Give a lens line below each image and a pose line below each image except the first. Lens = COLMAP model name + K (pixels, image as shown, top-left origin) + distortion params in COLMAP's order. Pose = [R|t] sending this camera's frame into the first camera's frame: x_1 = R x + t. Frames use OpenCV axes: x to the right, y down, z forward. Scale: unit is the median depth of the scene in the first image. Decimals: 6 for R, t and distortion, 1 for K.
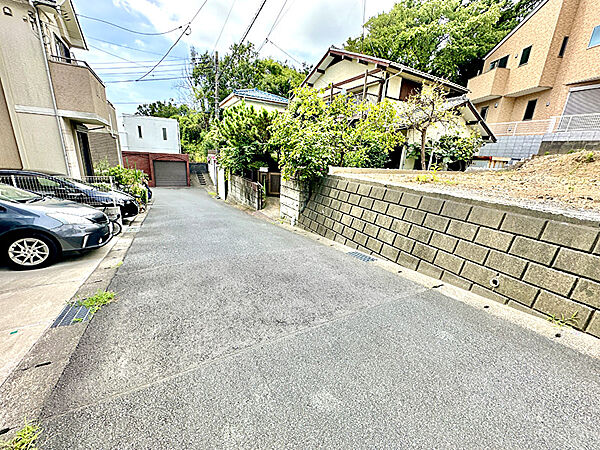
lens RADIAL K [[239.7, 0, 300.1], [0, 239.7, 224.5], [0, 0, 1]] dist [0.000789, -0.000527]
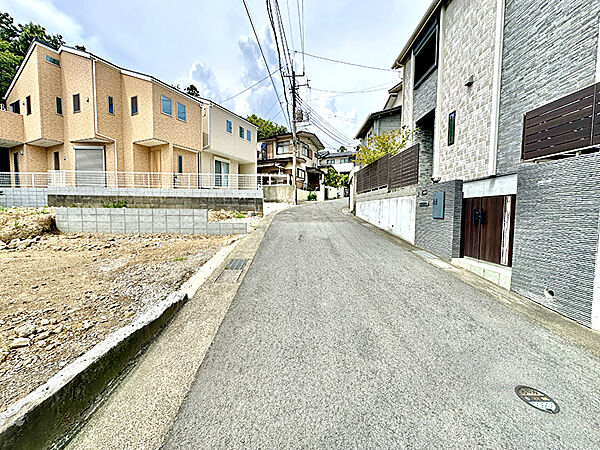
lens RADIAL K [[239.7, 0, 299.4], [0, 239.7, 224.5], [0, 0, 1]] dist [0.000789, -0.000527]
pose [[0.482393, -0.101368, 0.870070, 0.971878], [0.256243, 0.966162, -0.029505, 0.060529], [-0.837637, 0.237182, 0.492045, -0.363360]]
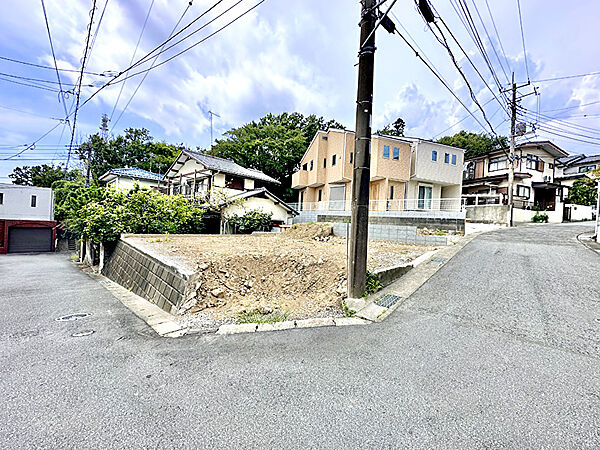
lens RADIAL K [[239.7, 0, 300.1], [0, 239.7, 225.3], [0, 0, 1]] dist [0.000789, -0.000527]
pose [[0.955570, -0.006634, 0.294691, 0.613965], [0.079919, 0.968131, -0.237351, 0.140495], [-0.283725, 0.250357, 0.925647, -0.664811]]
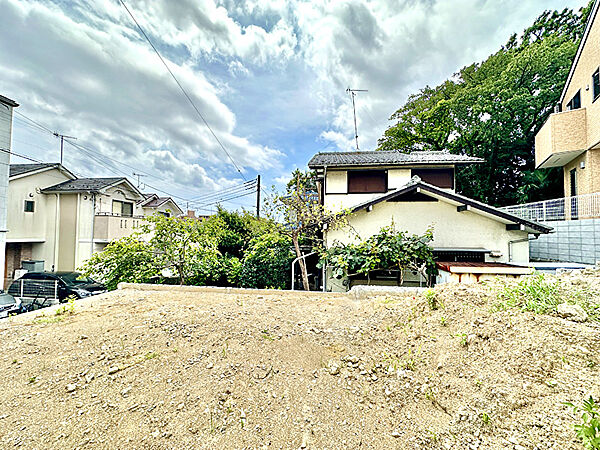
lens RADIAL K [[239.7, 0, 296.1], [0, 239.7, 225.6], [0, 0, 1]] dist [0.000789, -0.000527]
pose [[0.795351, -0.068959, -0.602213, 1.139781], [-0.131976, 0.949972, -0.283083, -0.218842], [0.591607, 0.304628, 0.746460, 0.430320]]
